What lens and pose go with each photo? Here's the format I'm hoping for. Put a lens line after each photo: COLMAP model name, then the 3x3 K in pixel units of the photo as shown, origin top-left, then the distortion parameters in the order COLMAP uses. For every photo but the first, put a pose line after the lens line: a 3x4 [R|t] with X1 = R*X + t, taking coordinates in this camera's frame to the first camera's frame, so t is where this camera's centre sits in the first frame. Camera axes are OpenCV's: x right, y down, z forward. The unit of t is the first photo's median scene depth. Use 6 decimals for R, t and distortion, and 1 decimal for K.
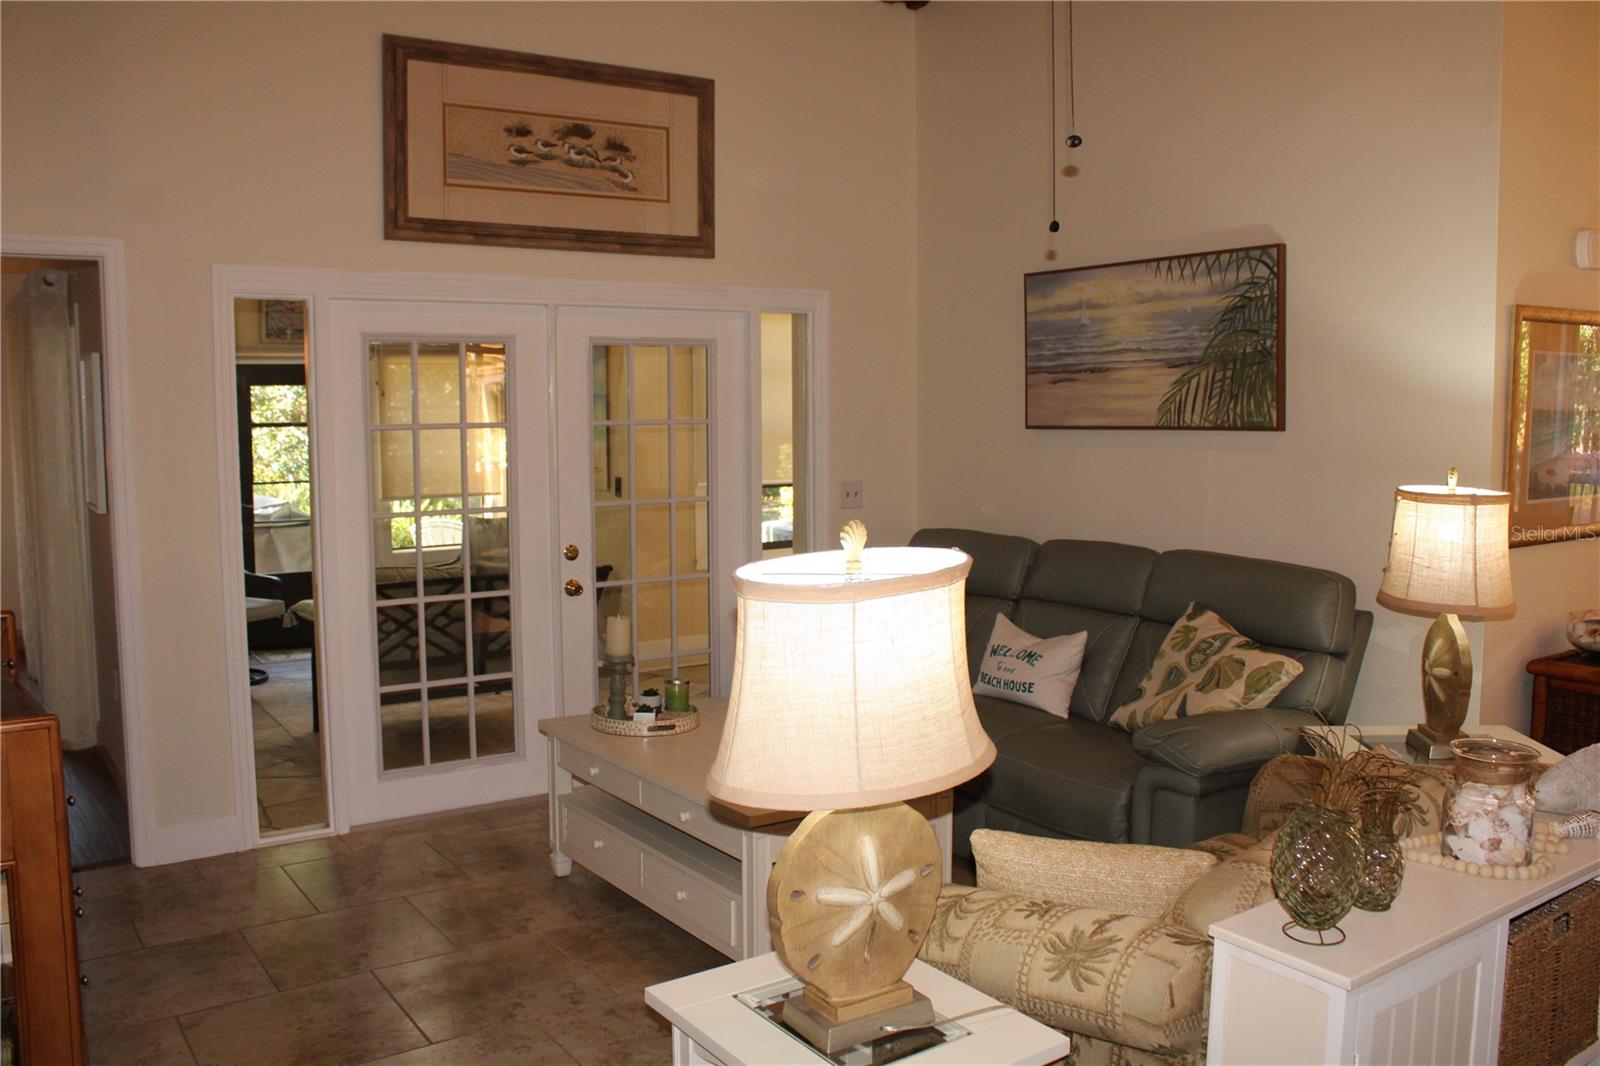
lens RADIAL K [[1321.9, 0, 808.7], [0, 1321.9, 524.3], [0, 0, 1]] dist [-0.137949, 0.104000]
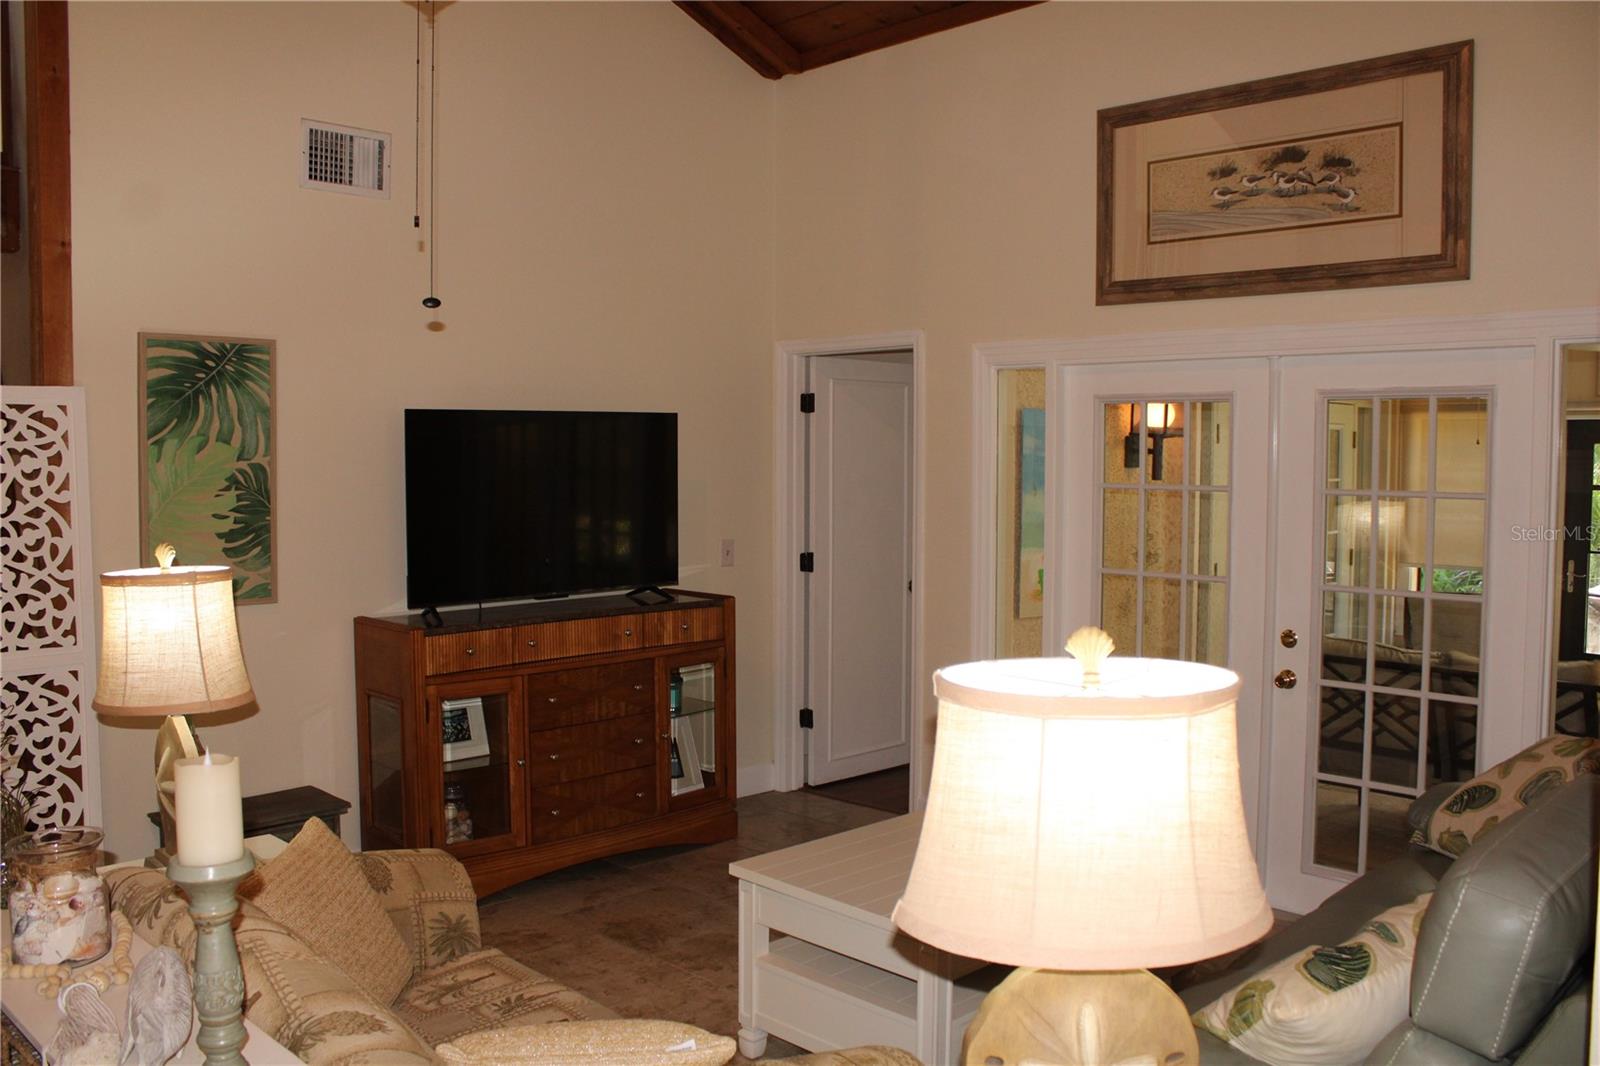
lens RADIAL K [[1321.9, 0, 809.9], [0, 1321.9, 538.3], [0, 0, 1]] dist [-0.137949, 0.104000]
pose [[0.183272, 0.071080, -0.980489, 0.620488], [-0.100340, 0.993526, 0.053270, -0.060818], [0.977928, 0.088619, 0.189218, 0.541264]]
